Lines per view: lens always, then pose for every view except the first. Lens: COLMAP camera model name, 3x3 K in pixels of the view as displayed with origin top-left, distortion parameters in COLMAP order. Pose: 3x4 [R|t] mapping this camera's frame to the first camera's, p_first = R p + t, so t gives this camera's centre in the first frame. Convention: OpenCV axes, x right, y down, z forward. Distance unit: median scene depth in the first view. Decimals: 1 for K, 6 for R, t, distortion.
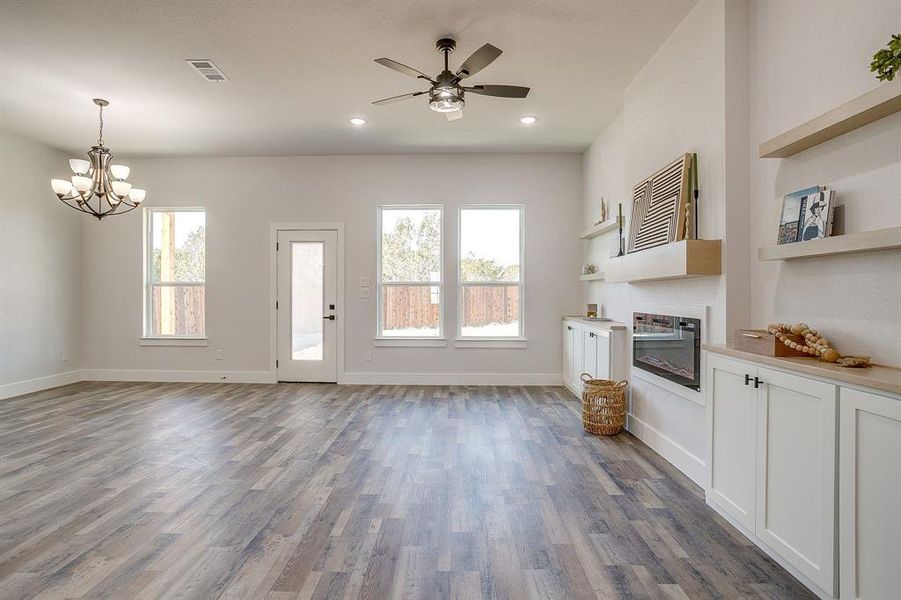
lens RADIAL K [[465.6, 0, 432.5], [0, 465.6, 292.9], [0, 0, 1]] dist [-0.049526, 0.036212]
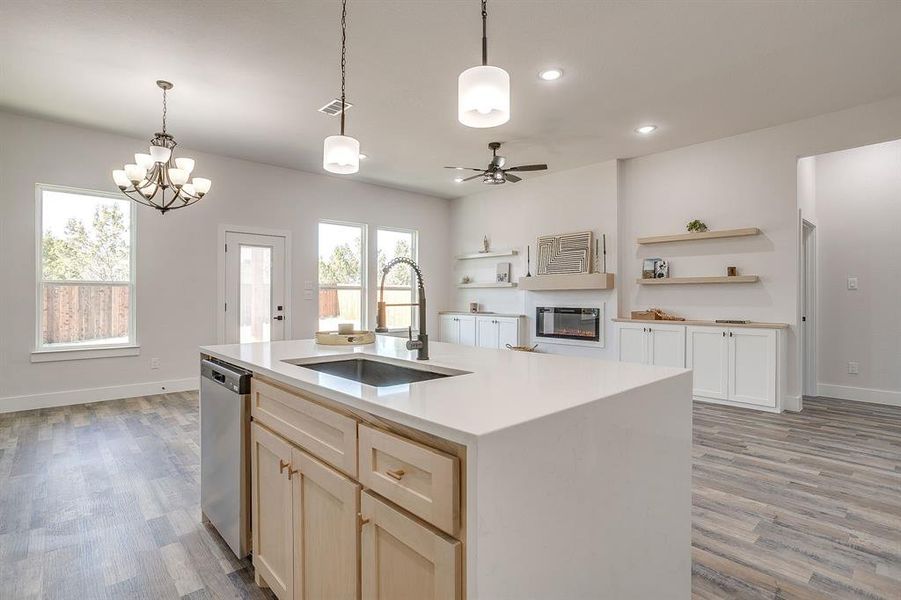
lens RADIAL K [[455.9, 0, 444.5], [0, 455.9, 296.6], [0, 0, 1]] dist [-0.052186, 0.032889]
pose [[0.715110, 0.002080, 0.699009, -1.218249], [-0.004341, 0.999990, 0.001465, 0.000052], [-0.698999, -0.004082, 0.715111, -0.031444]]
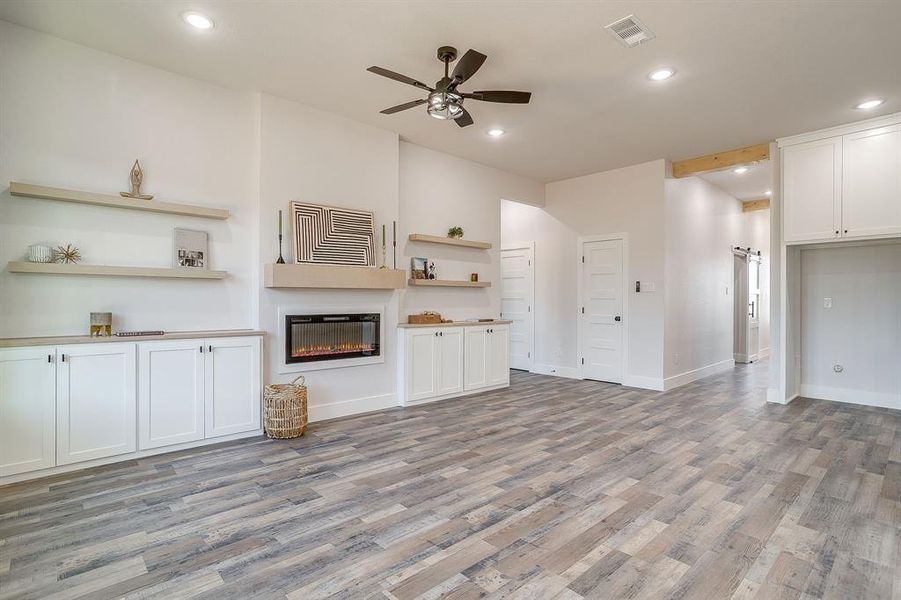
lens RADIAL K [[479.0, 0, 450.5], [0, 479.0, 300.0], [0, 0, 1]] dist [-0.003075, 0.000435]
pose [[-0.737677, -0.003138, 0.675147, -0.691768], [-0.006672, 0.999974, -0.002641, 0.007829], [-0.675121, -0.006453, -0.737679, 1.785544]]
